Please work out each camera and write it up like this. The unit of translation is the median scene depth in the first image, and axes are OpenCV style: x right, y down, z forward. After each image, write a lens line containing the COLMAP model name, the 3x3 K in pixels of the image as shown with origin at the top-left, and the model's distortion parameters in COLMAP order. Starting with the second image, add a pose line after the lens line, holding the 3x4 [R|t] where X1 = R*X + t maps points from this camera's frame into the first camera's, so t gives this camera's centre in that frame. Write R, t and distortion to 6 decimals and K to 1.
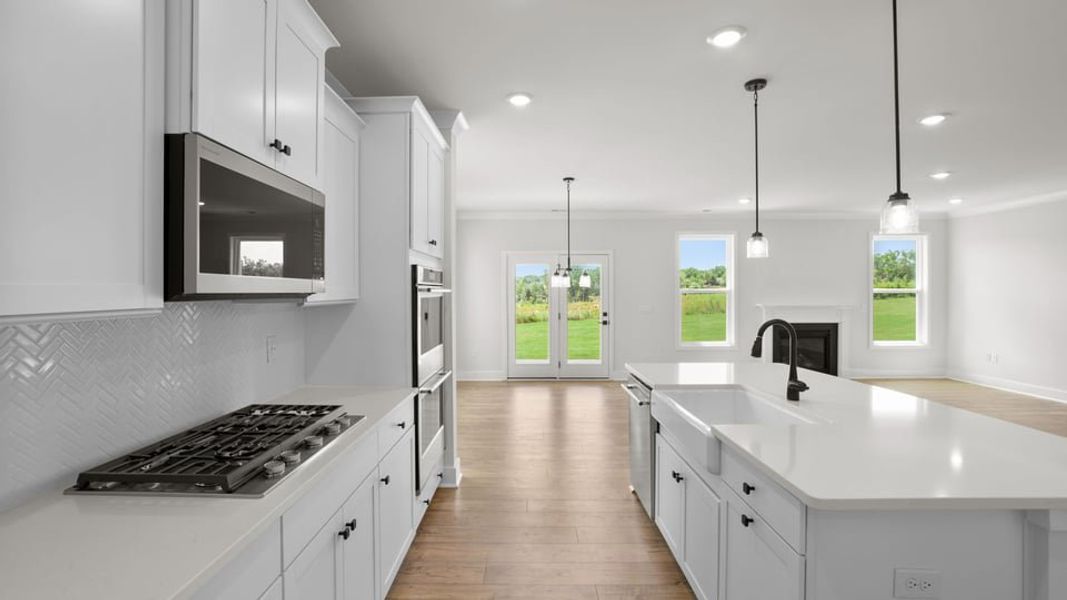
lens RADIAL K [[467.3, 0, 521.3], [0, 467.3, 287.9], [0, 0, 1]] dist [-0.044760, 0.013863]
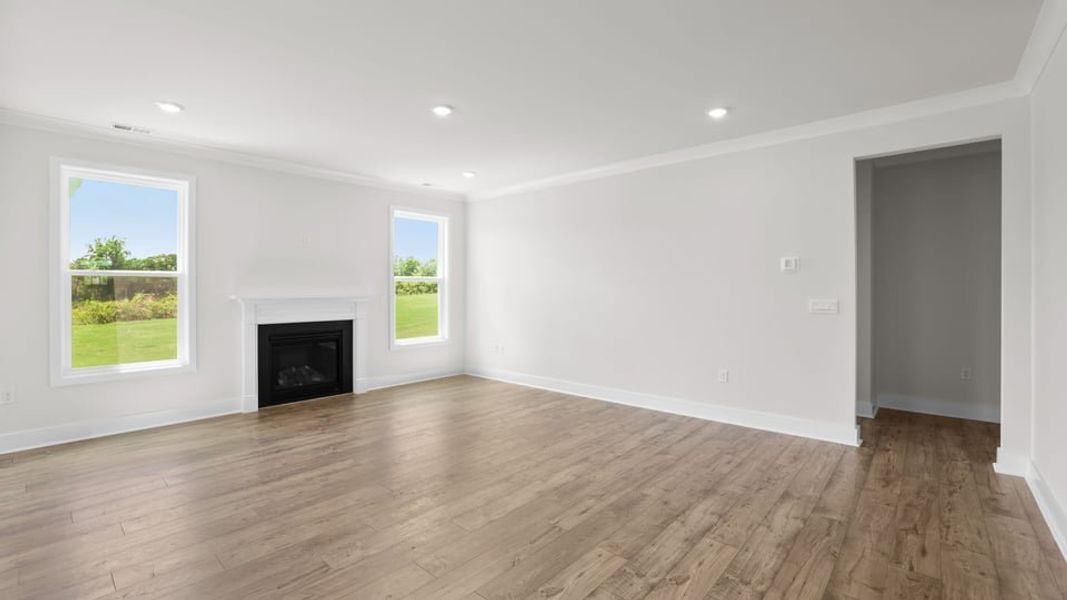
lens RADIAL K [[467.3, 0, 521.3], [0, 467.3, 287.9], [0, 0, 1]] dist [-0.044760, 0.013863]
pose [[0.674503, -0.002505, 0.738268, 0.305976], [-0.001757, 0.999986, 0.004998, 0.018784], [-0.738270, -0.004668, 0.674489, 0.268271]]
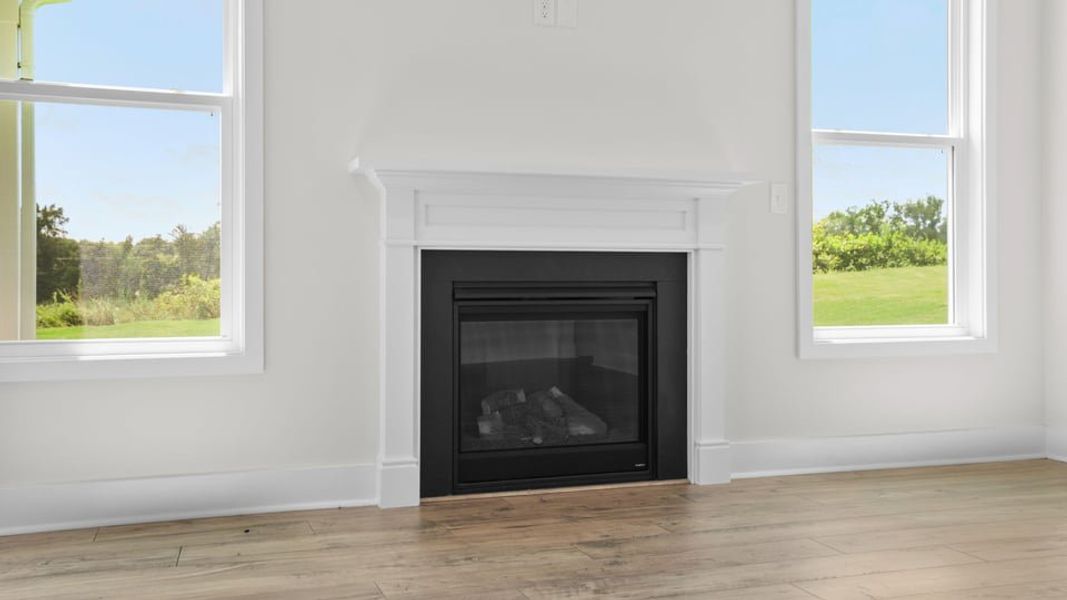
lens RADIAL K [[1025.9, 0, 529.6], [0, 1025.9, 273.2], [0, 0, 1]] dist [0.008479, 0.002347]
pose [[0.937352, 0.002694, 0.348375, 0.414900], [-0.002031, 0.999995, -0.002268, 0.087964], [-0.348379, 0.001418, 0.937353, 0.507679]]
